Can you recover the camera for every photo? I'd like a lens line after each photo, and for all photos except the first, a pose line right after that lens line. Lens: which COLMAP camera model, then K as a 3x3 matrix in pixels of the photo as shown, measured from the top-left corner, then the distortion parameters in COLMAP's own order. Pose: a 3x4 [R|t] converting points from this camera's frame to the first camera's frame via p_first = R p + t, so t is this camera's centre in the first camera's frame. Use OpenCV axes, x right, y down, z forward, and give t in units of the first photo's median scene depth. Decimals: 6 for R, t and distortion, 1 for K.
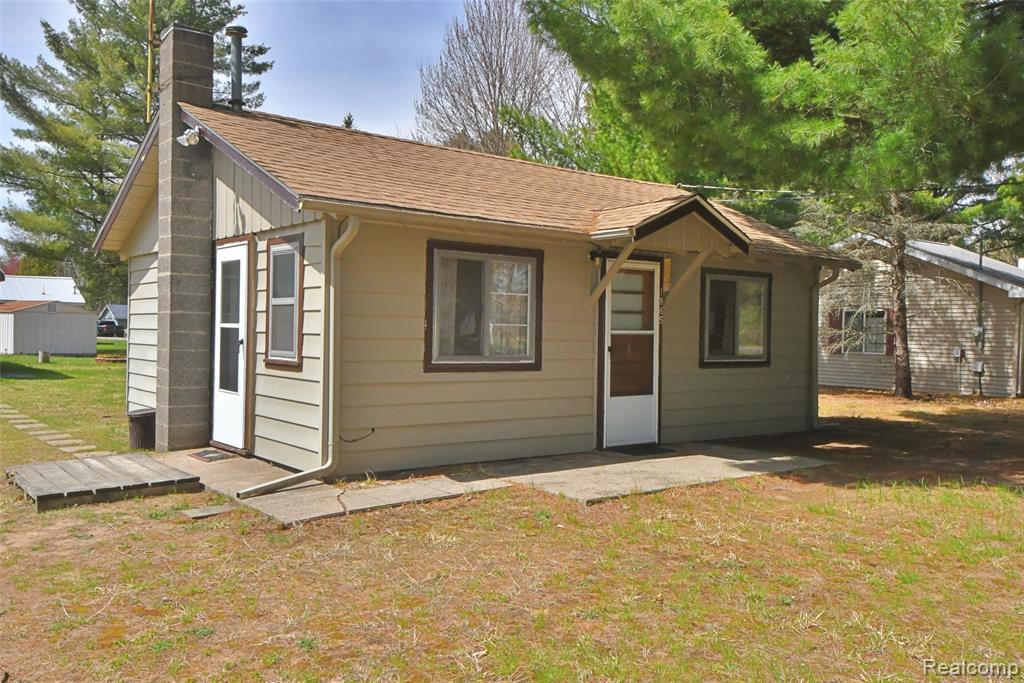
lens RADIAL K [[854.0, 0, 512.0], [0, 854.0, 341.5], [0, 0, 1]] dist [-0.006086, 0.143668]
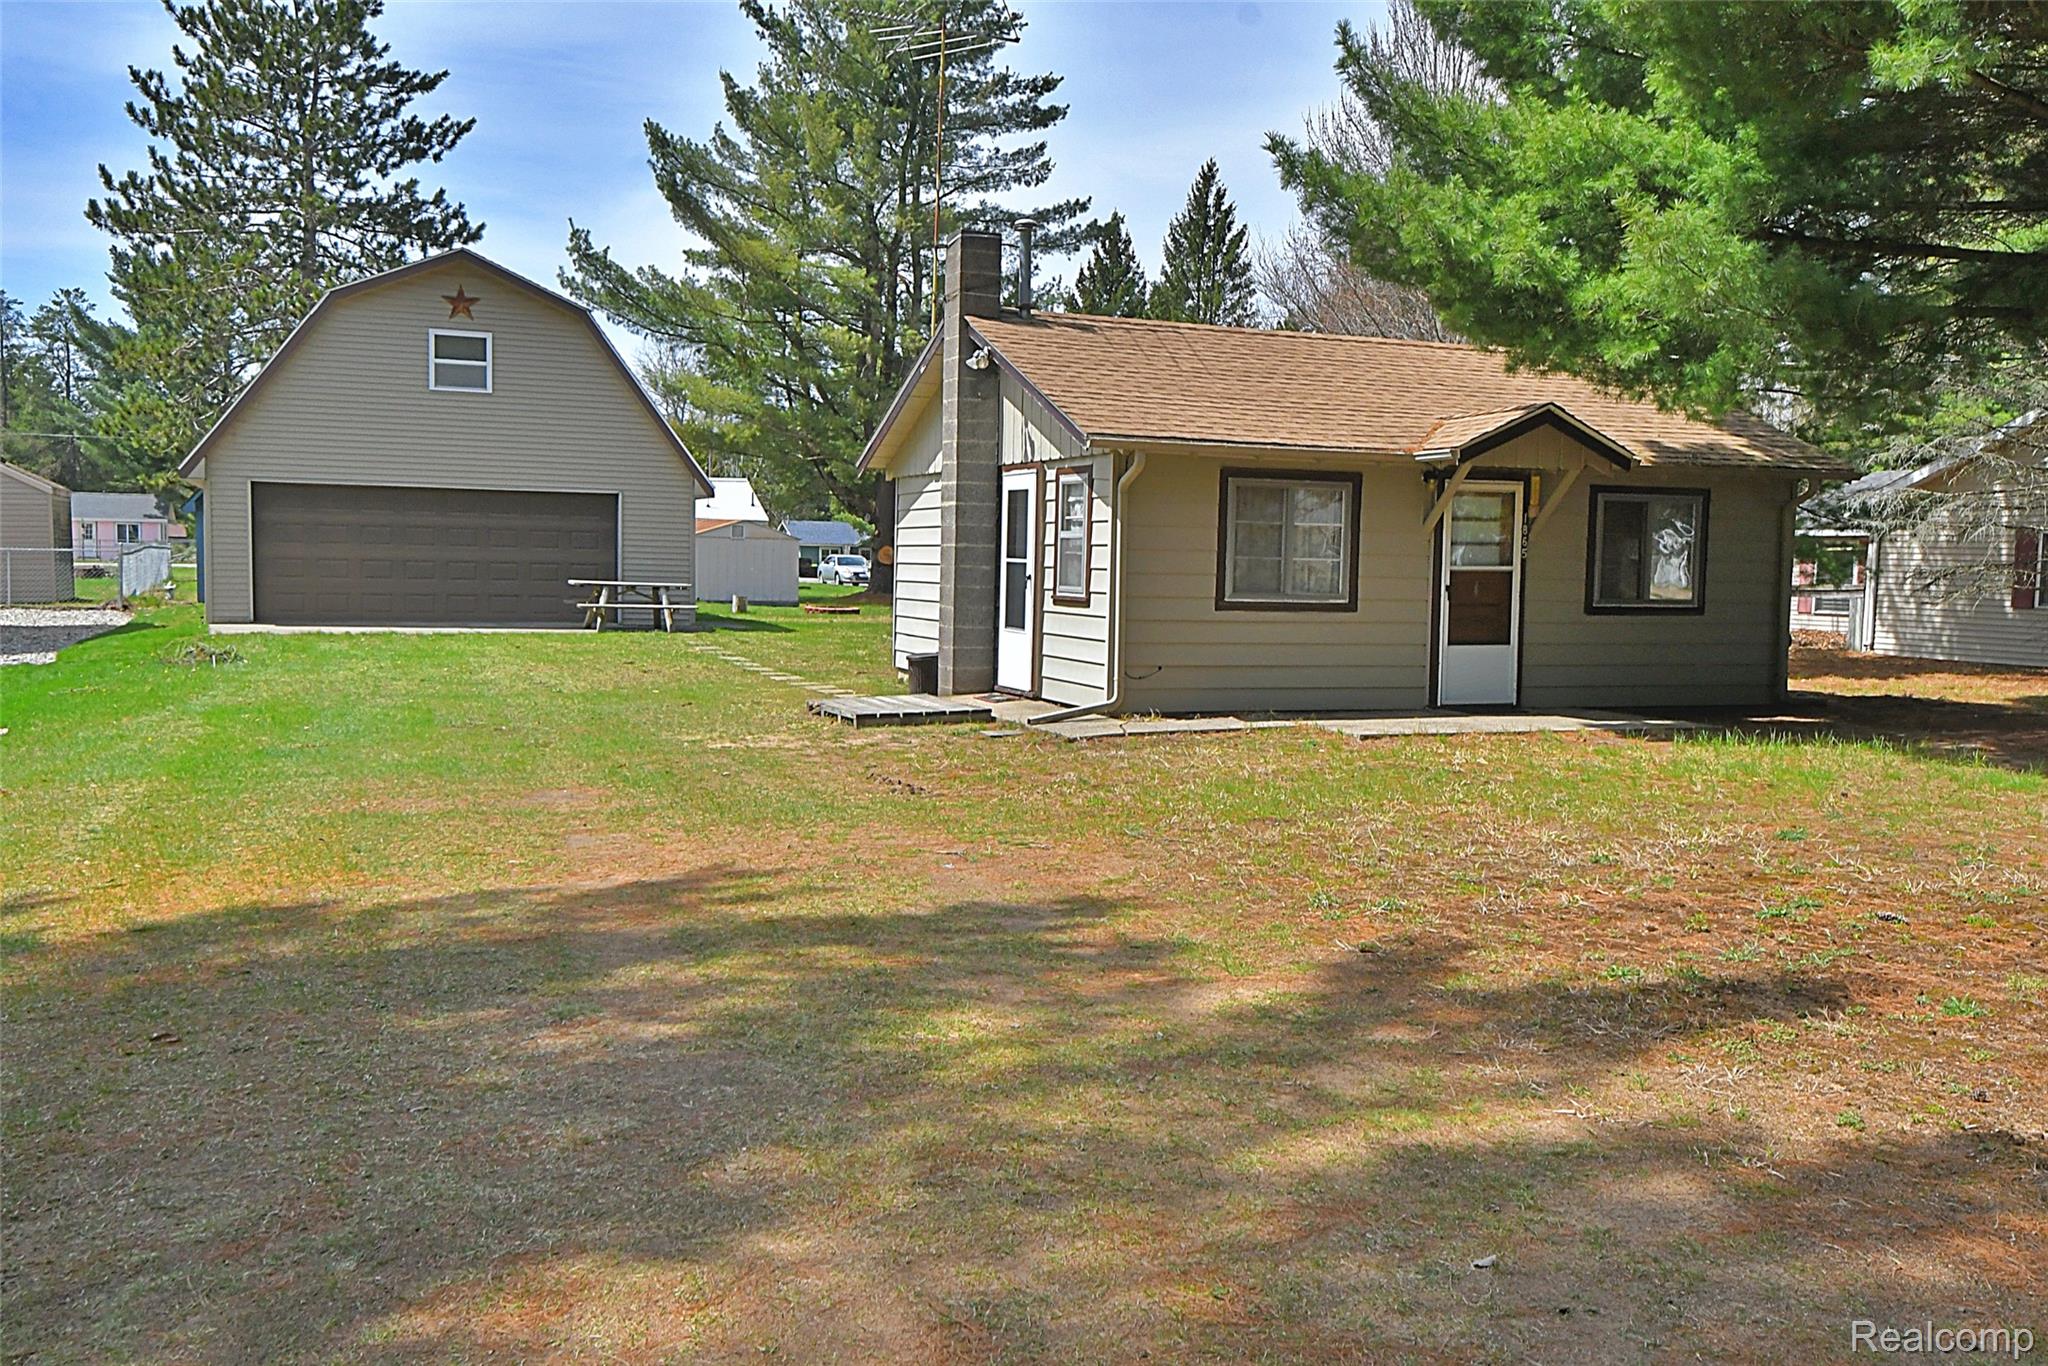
lens RADIAL K [[1772.8, 0, 1024.0], [0, 1772.8, 683.0], [0, 0, 1]] dist [0.055424, -0.000500]
pose [[0.957004, 0.021868, -0.289249, 0.229869], [-0.006877, 0.998584, 0.052742, 0.012930], [0.289993, -0.048485, 0.955800, -0.818038]]
